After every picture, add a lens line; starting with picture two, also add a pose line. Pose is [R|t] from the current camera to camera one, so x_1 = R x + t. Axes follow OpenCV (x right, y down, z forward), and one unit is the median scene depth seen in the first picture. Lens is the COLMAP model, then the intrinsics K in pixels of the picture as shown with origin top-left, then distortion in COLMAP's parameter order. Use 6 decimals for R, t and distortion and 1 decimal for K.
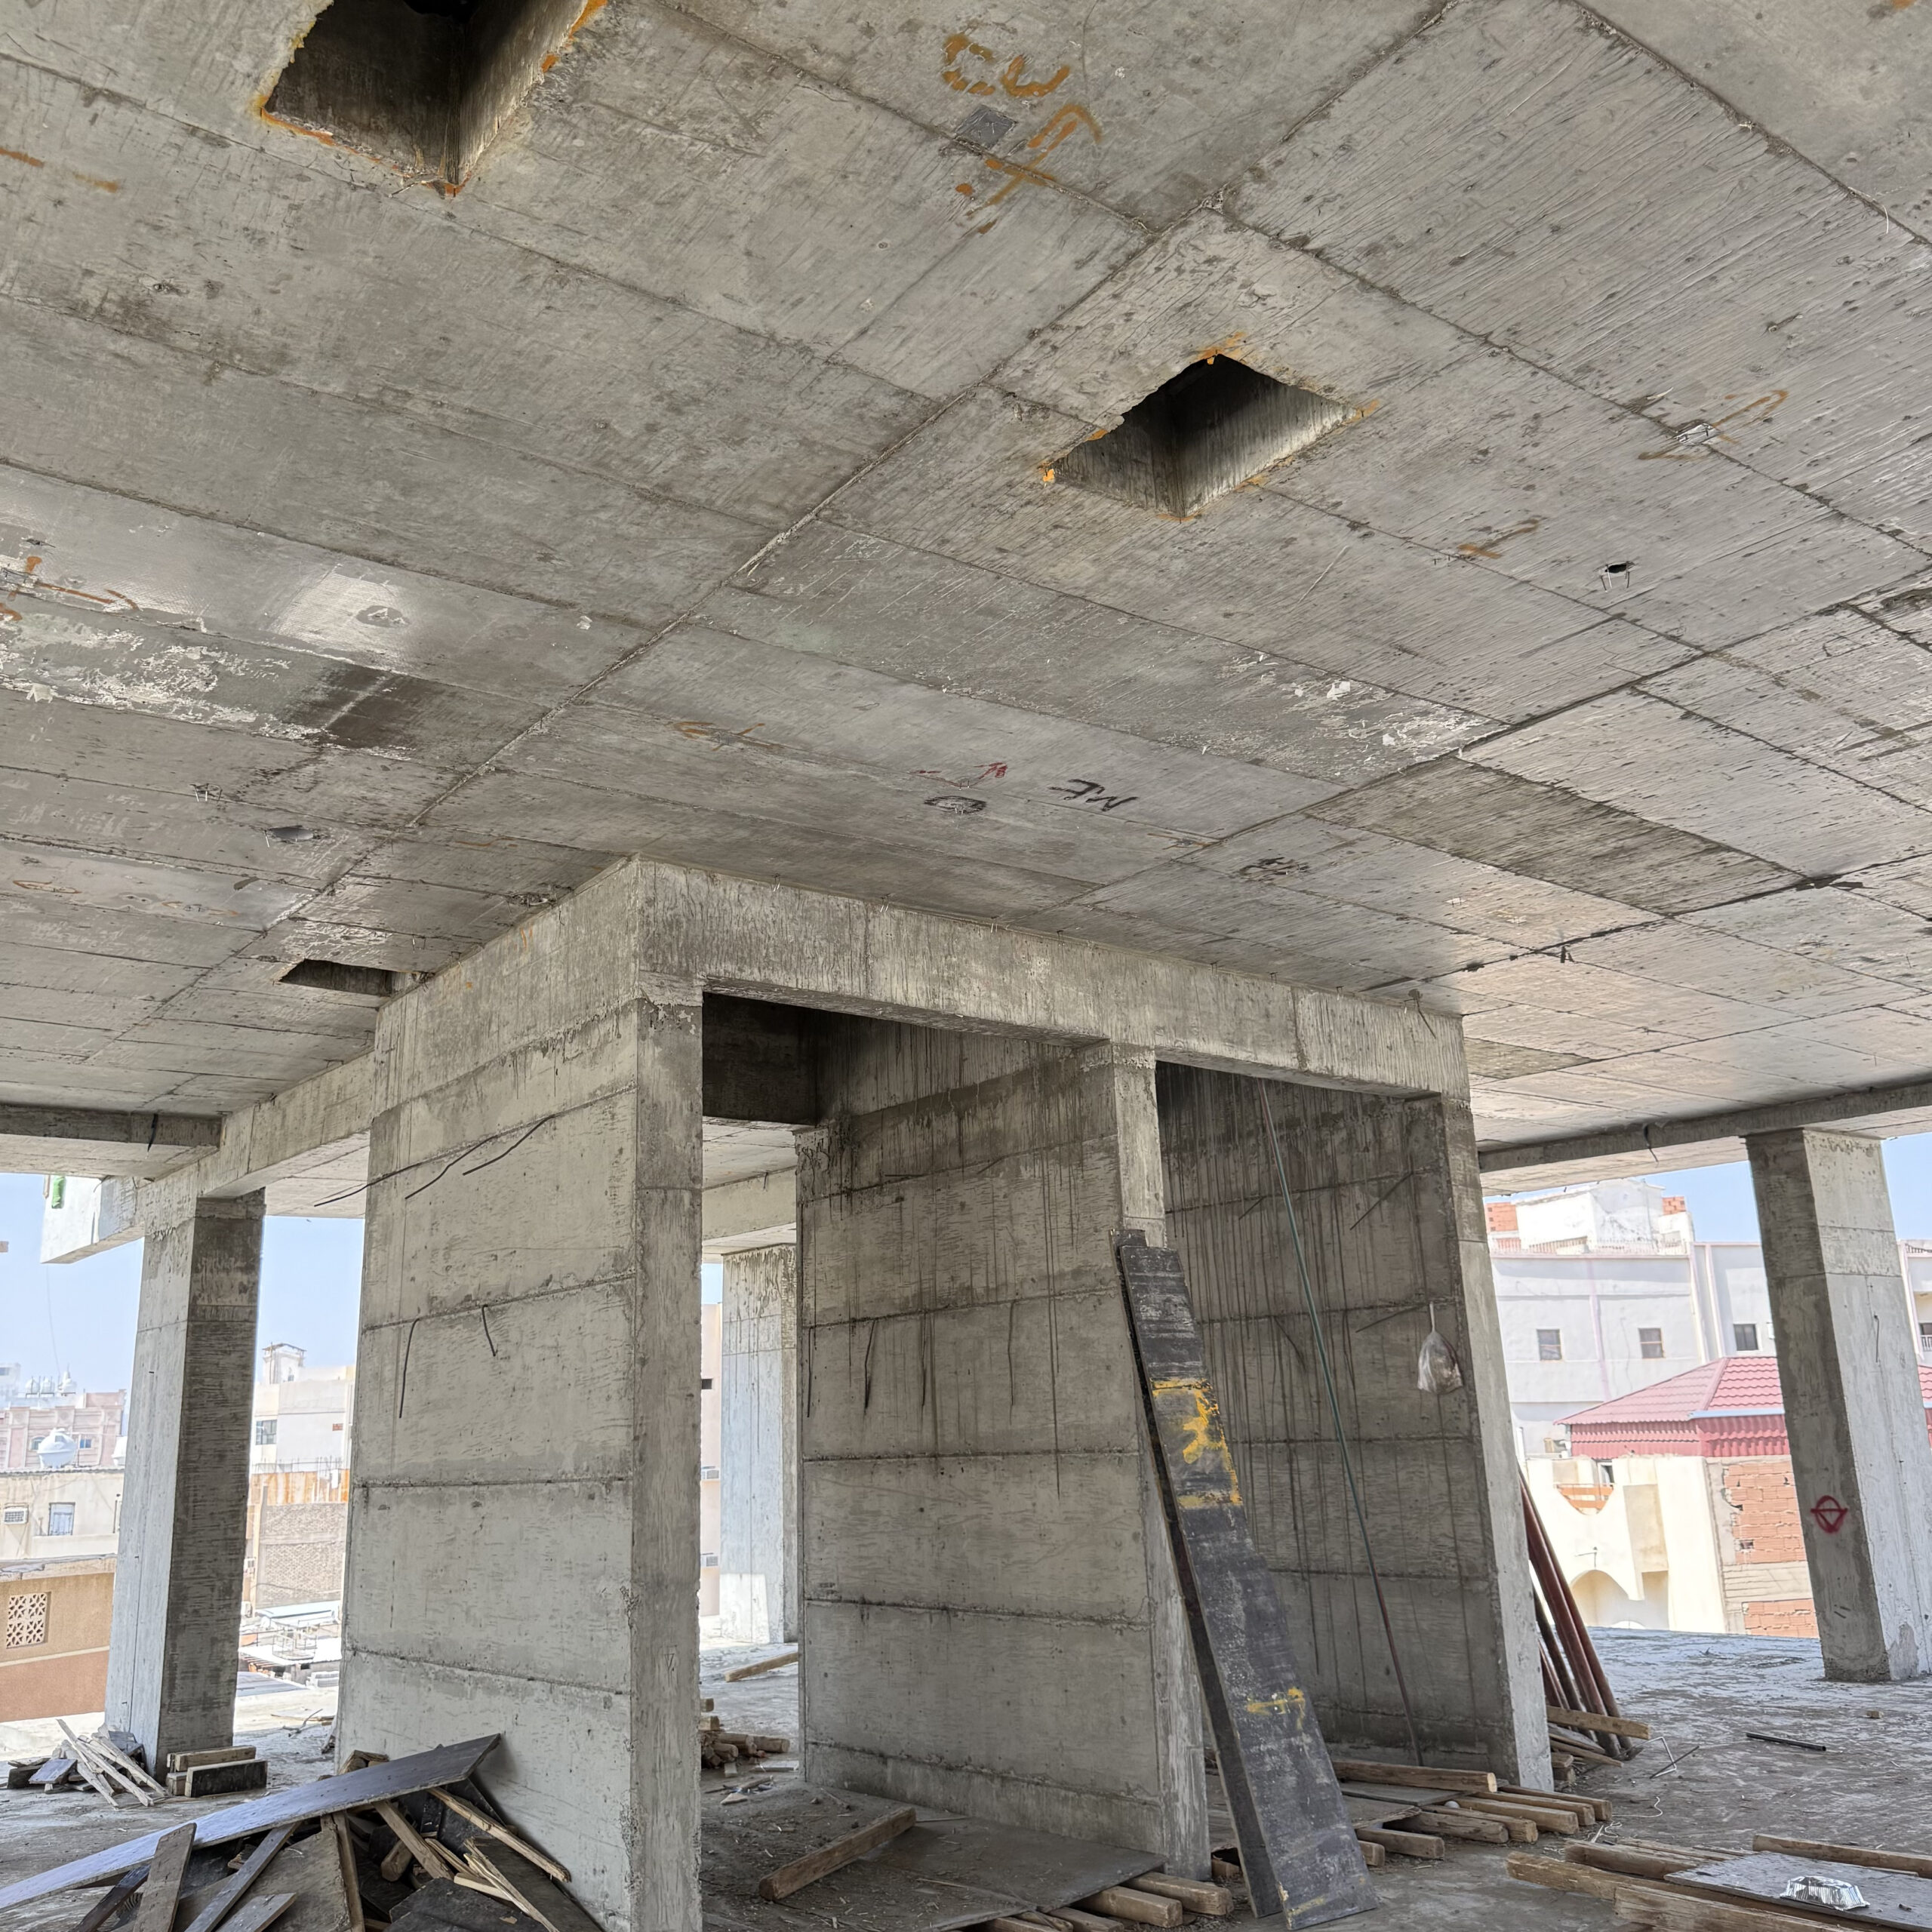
lens RADIAL K [[1777.2, 0, 971.5], [0, 1777.2, 947.7], [0, 0, 1]] dist [-0.001435, 0.000000]
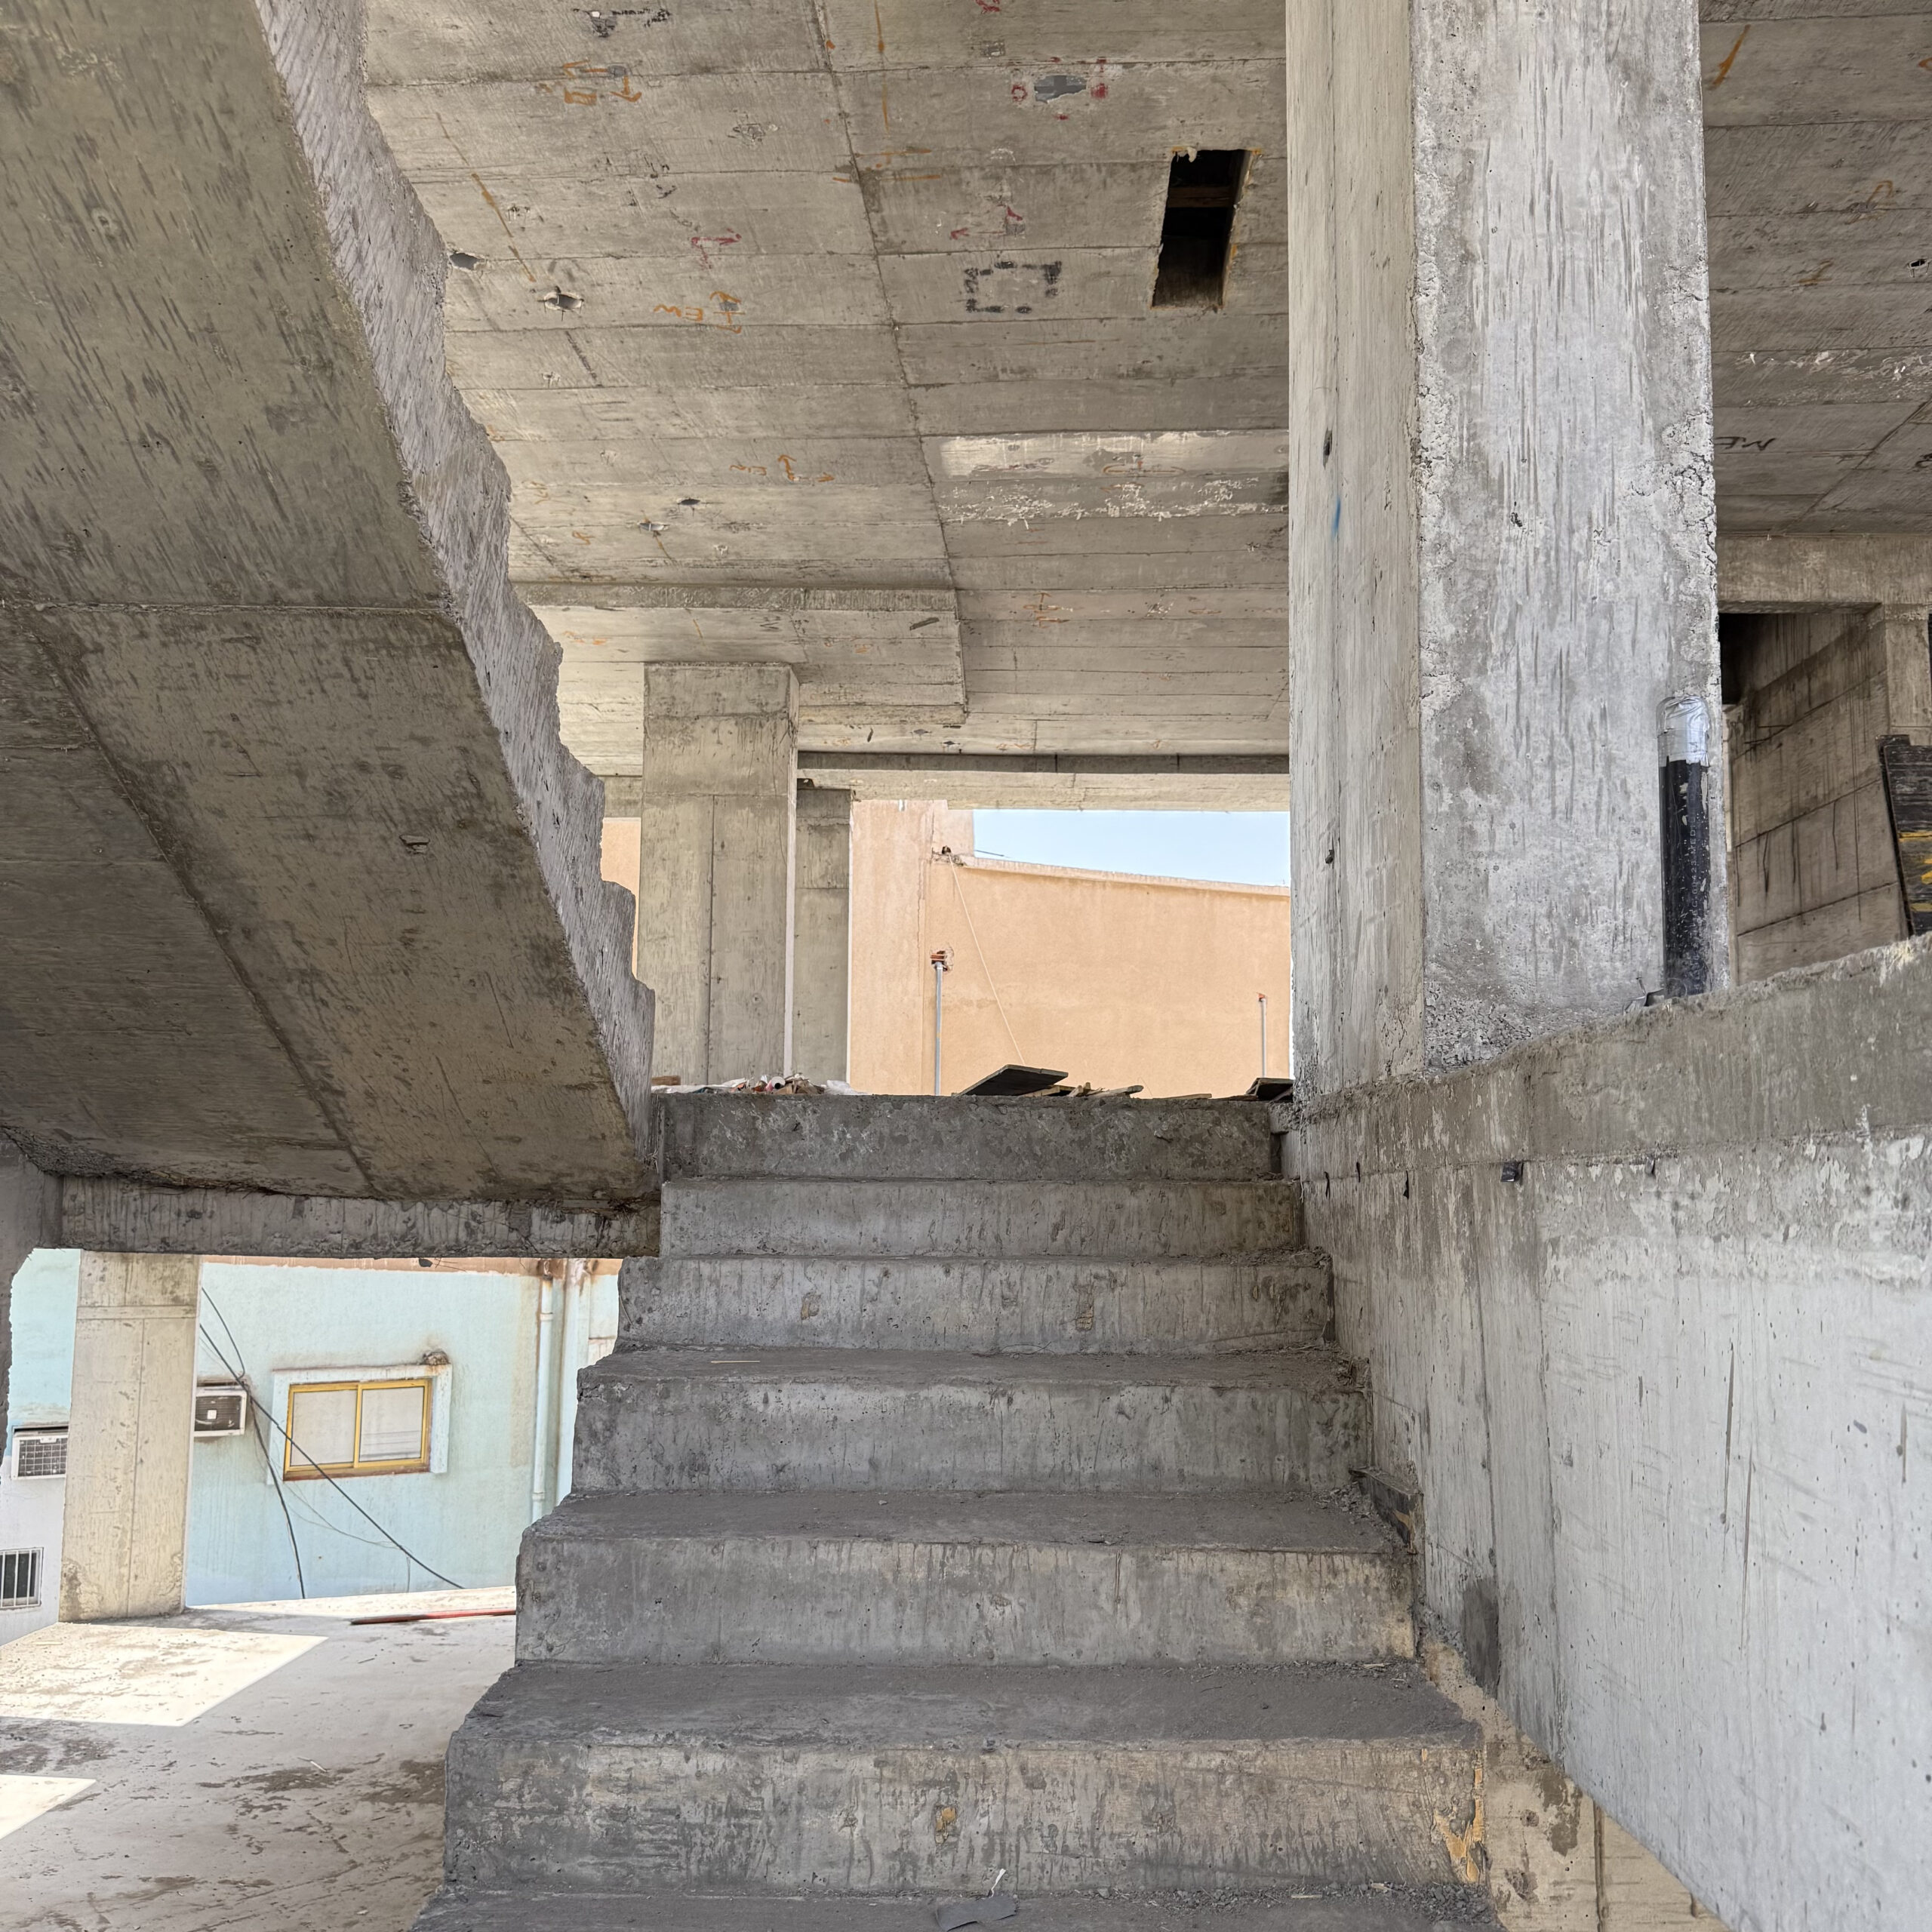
lens RADIAL K [[1777.2, 0, 1024.3], [0, 1777.2, 951.1], [0, 0, 1]] dist [-0.001435, 0.000000]
pose [[0.774407, -0.040814, -0.631369, 0.436277], [0.141885, 0.983703, 0.110439, 0.072890], [0.616573, -0.175107, 0.767578, -0.543017]]
